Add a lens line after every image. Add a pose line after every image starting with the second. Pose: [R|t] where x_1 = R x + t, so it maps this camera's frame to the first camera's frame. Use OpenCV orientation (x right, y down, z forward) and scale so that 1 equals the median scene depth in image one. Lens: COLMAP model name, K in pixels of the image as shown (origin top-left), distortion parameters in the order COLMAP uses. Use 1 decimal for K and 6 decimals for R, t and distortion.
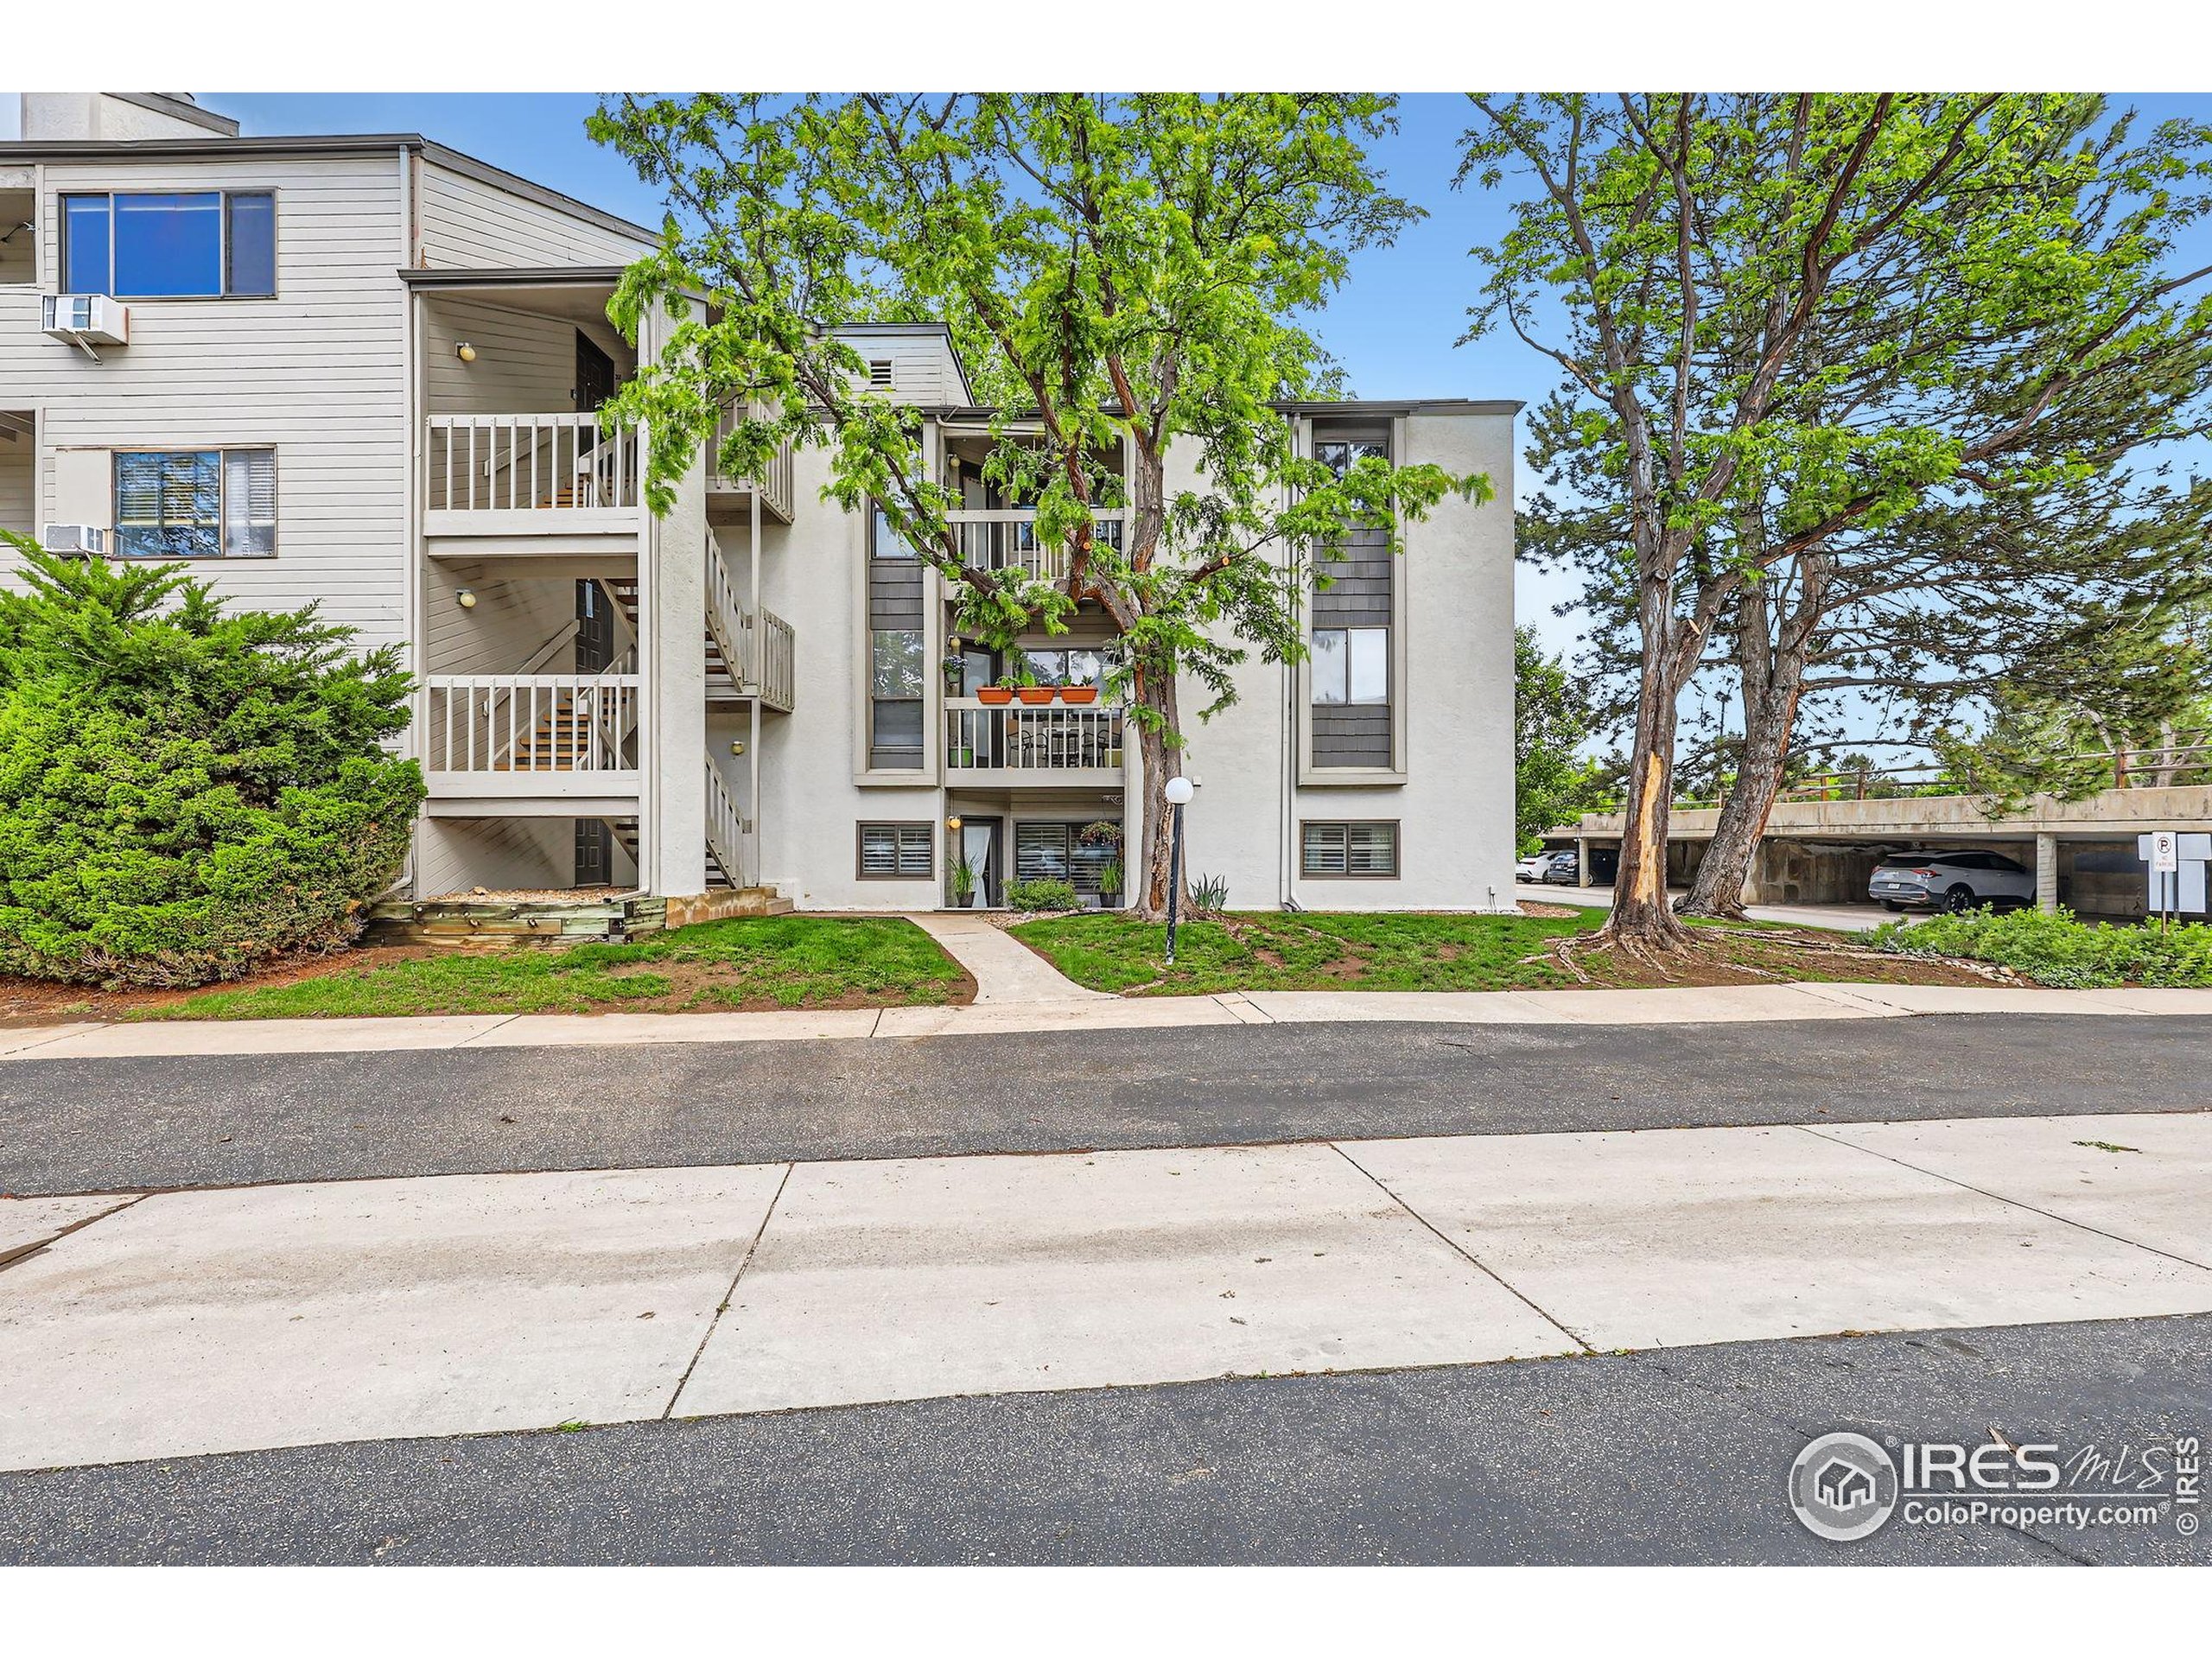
lens RADIAL K [[1023.3, 0, 1106.1], [0, 1023.3, 814.9], [0, 0, 1]] dist [-0.001043, -0.000544]
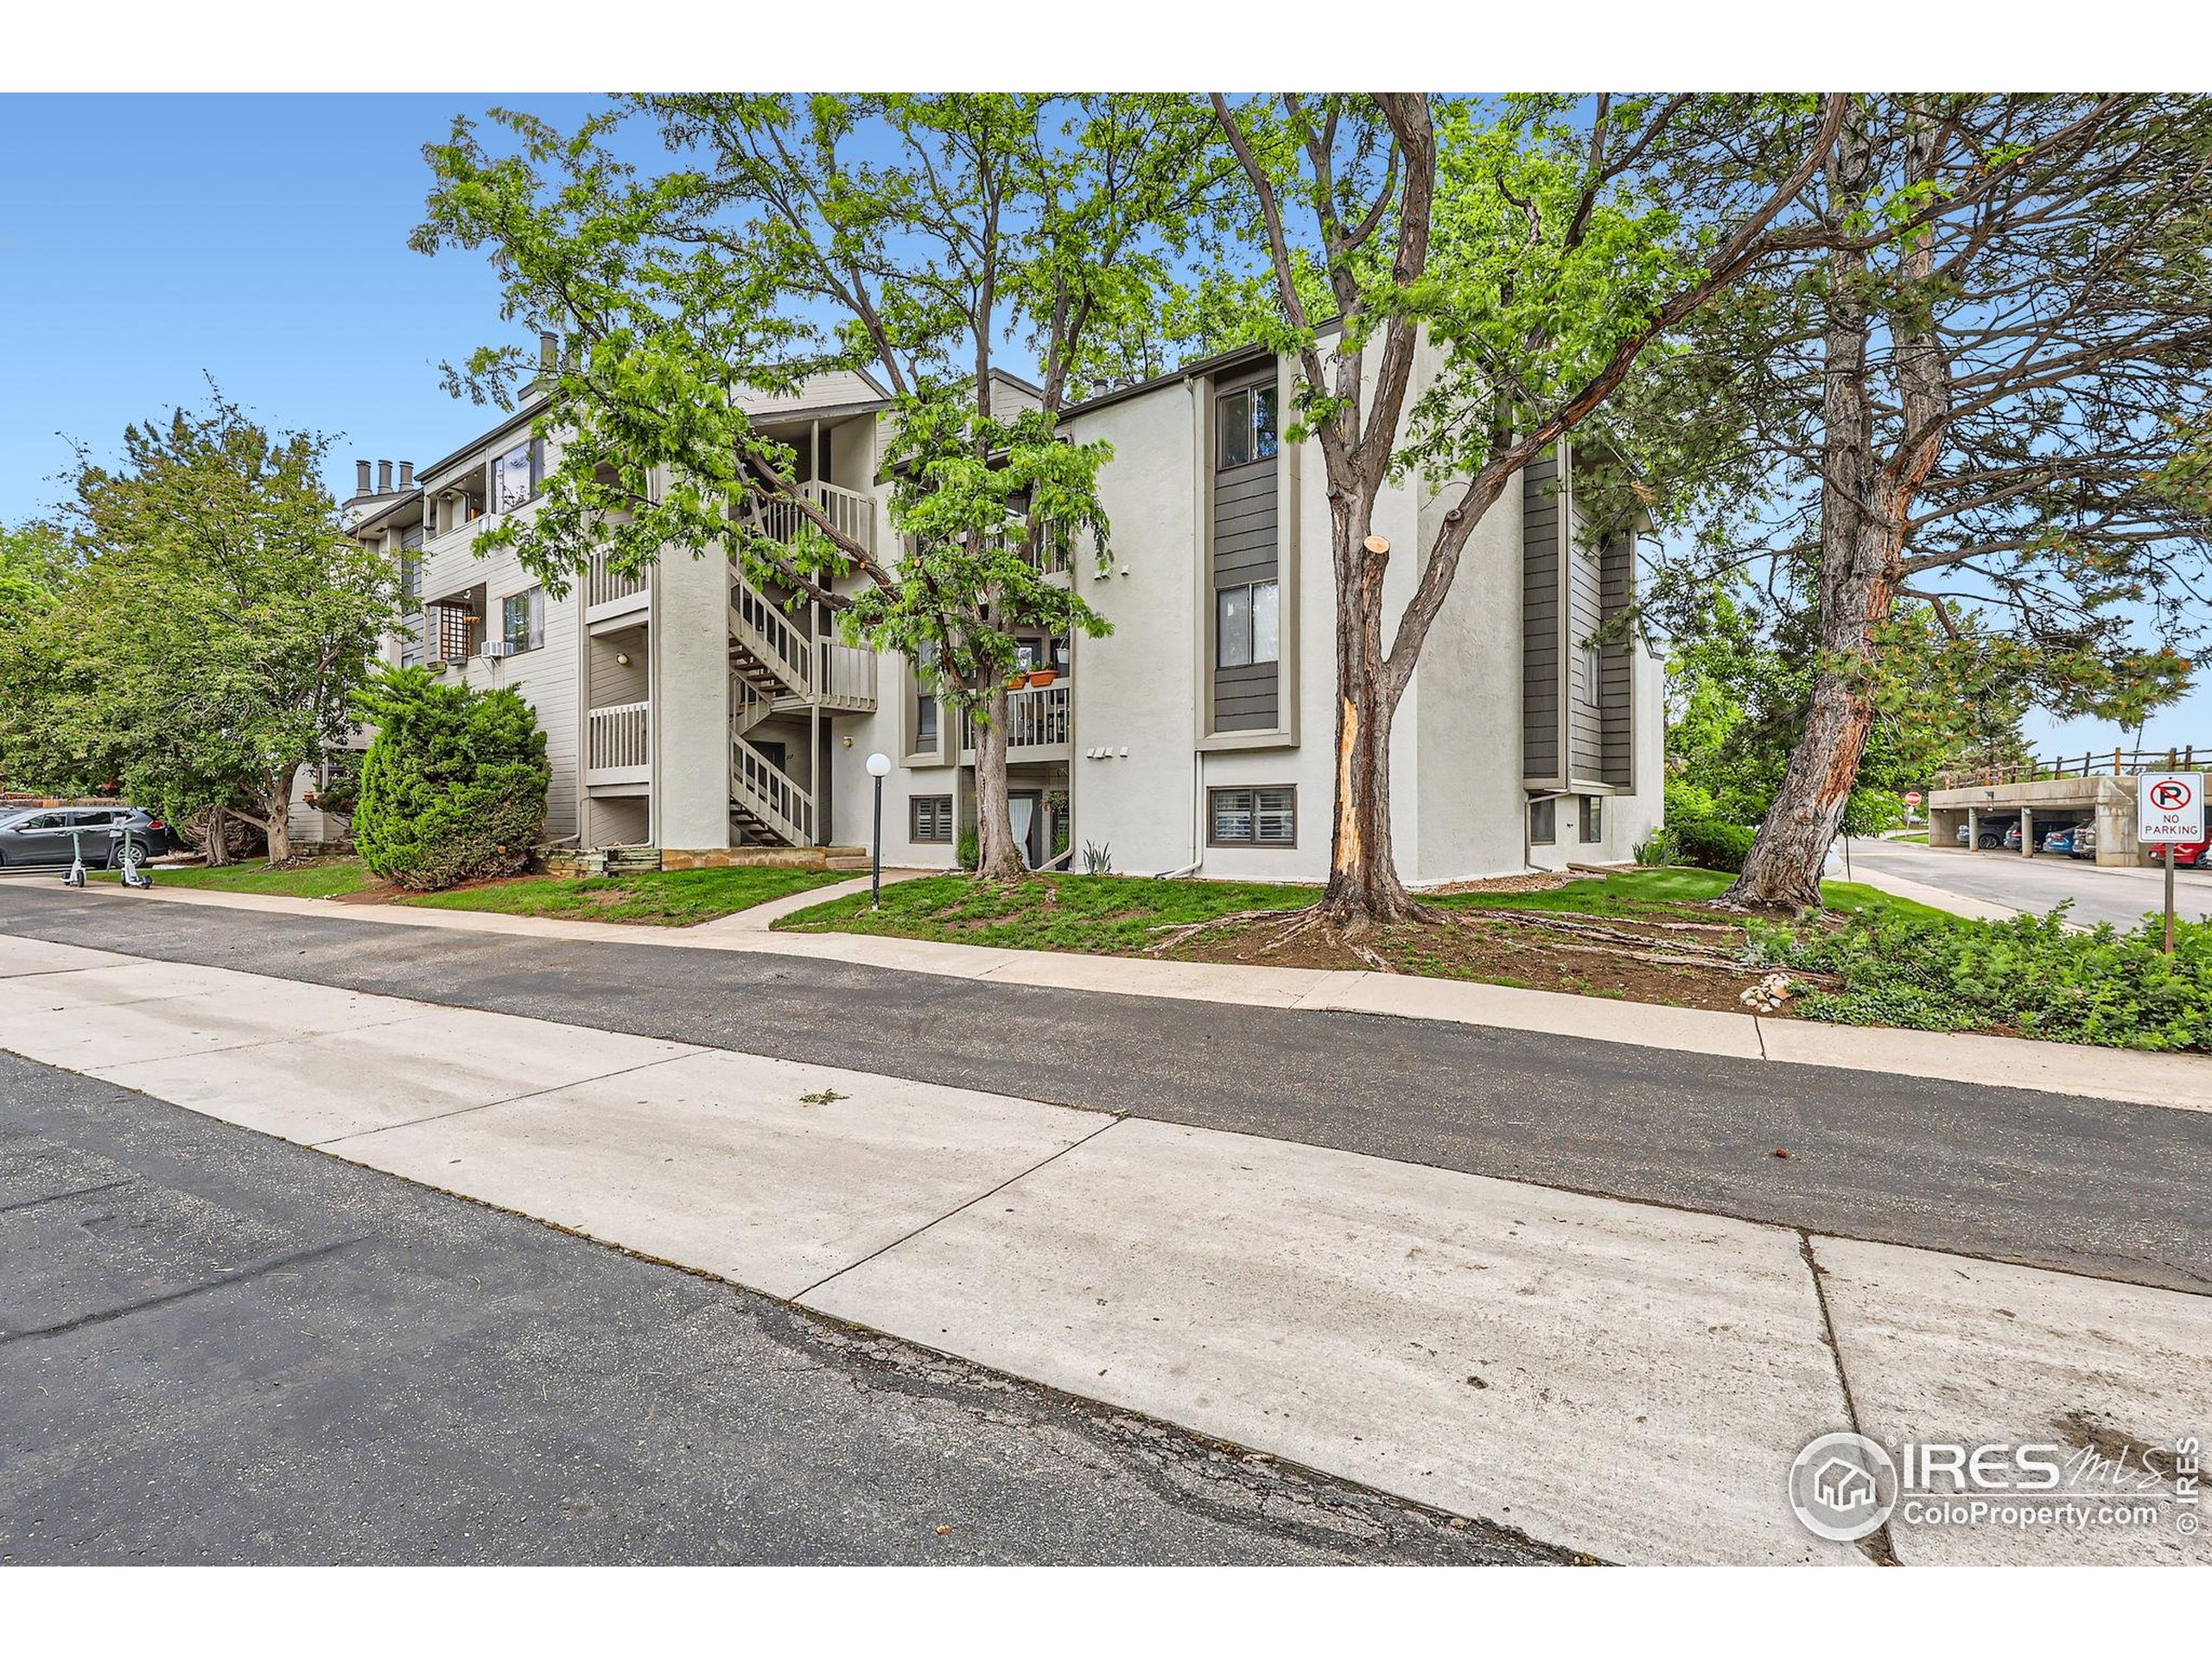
lens RADIAL K [[1023.3, 0, 1106.1], [0, 1023.3, 814.9], [0, 0, 1]] dist [-0.001043, -0.000544]
pose [[0.791350, -0.006649, -0.611327, 0.717728], [0.019469, 0.999708, 0.014330, 0.016152], [0.611054, -0.023242, 0.791248, 0.159332]]
